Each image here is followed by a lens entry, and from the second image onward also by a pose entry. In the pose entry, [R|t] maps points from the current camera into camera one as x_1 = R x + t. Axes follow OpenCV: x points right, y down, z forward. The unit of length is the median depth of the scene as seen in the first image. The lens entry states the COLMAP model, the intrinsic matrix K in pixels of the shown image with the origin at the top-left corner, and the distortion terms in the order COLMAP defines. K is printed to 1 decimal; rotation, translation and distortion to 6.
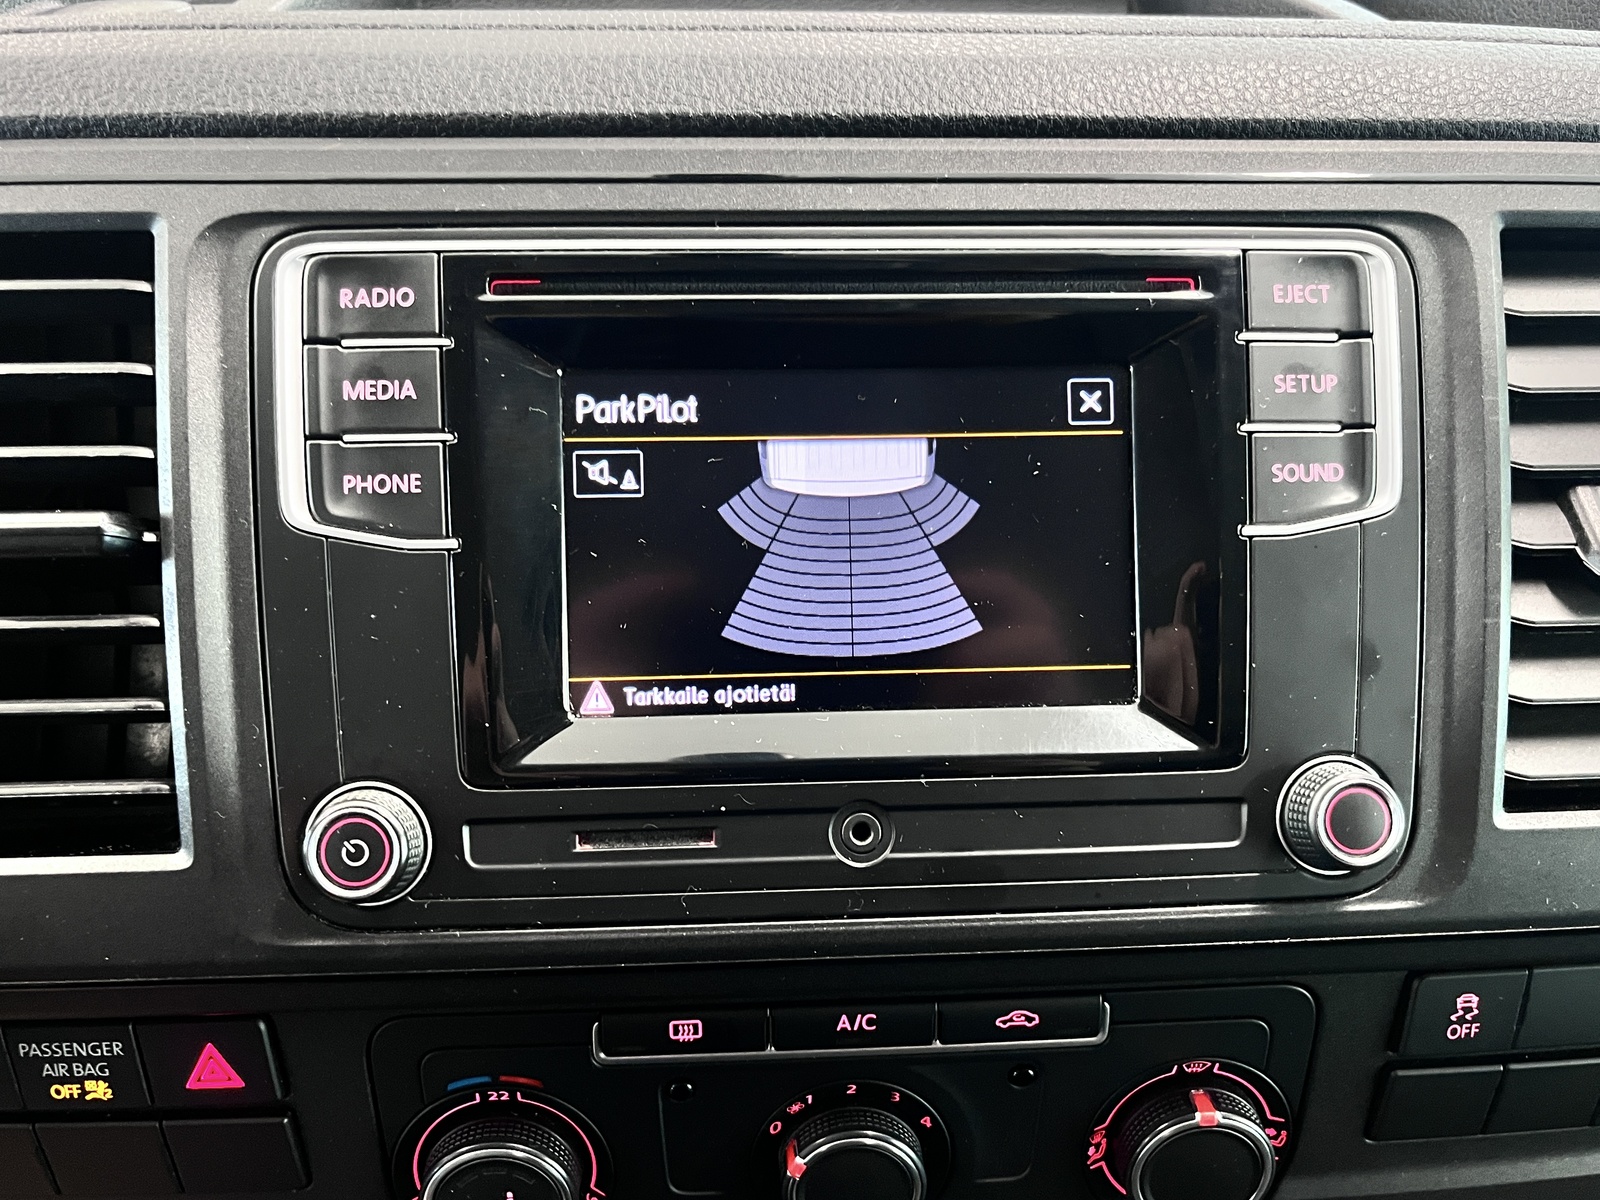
lens RADIAL K [[1366.4, 0, 805.1], [0, 1366.4, 651.3], [0, 0, 1]] dist [0.032081, -0.081021]
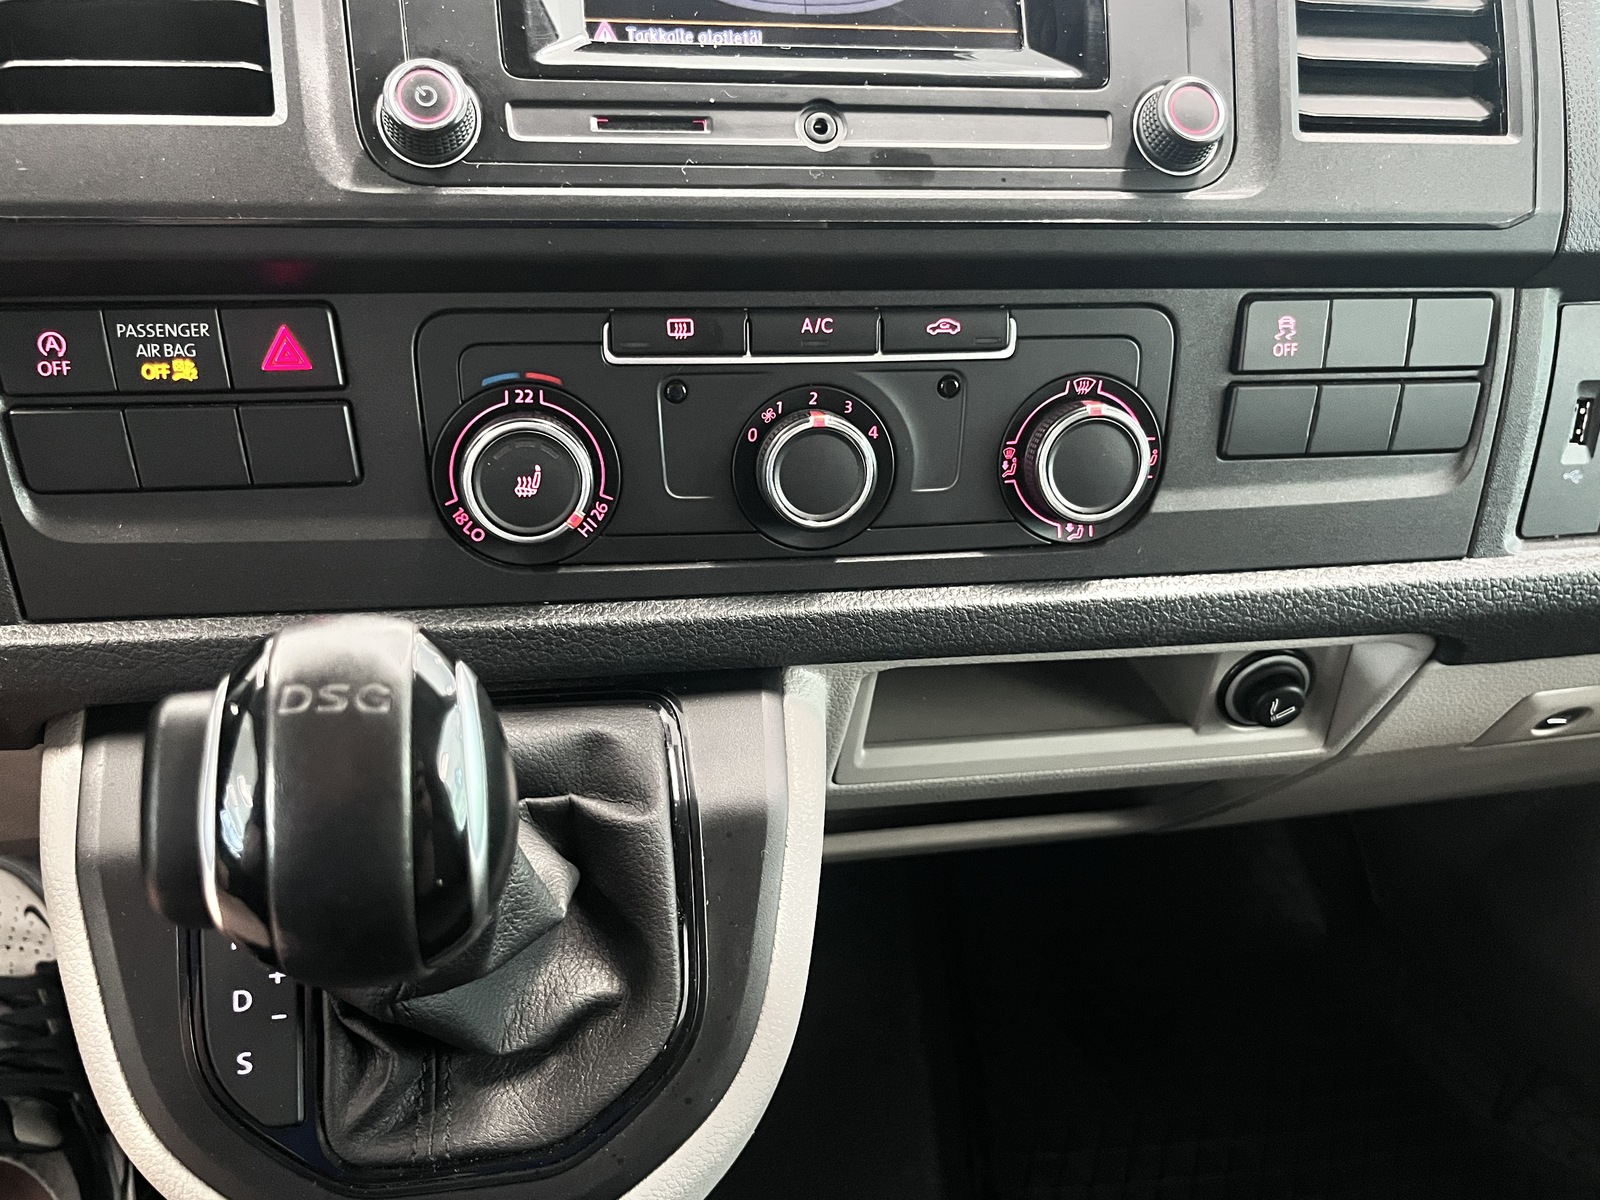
lens RADIAL K [[1366.4, 0, 805.1], [0, 1366.4, 651.3], [0, 0, 1]] dist [0.032081, -0.081021]
pose [[0.993463, -0.034203, 0.108911, -0.122114], [0.043059, 0.995862, -0.080024, 0.683512], [-0.105723, 0.084190, 0.990825, -0.211235]]
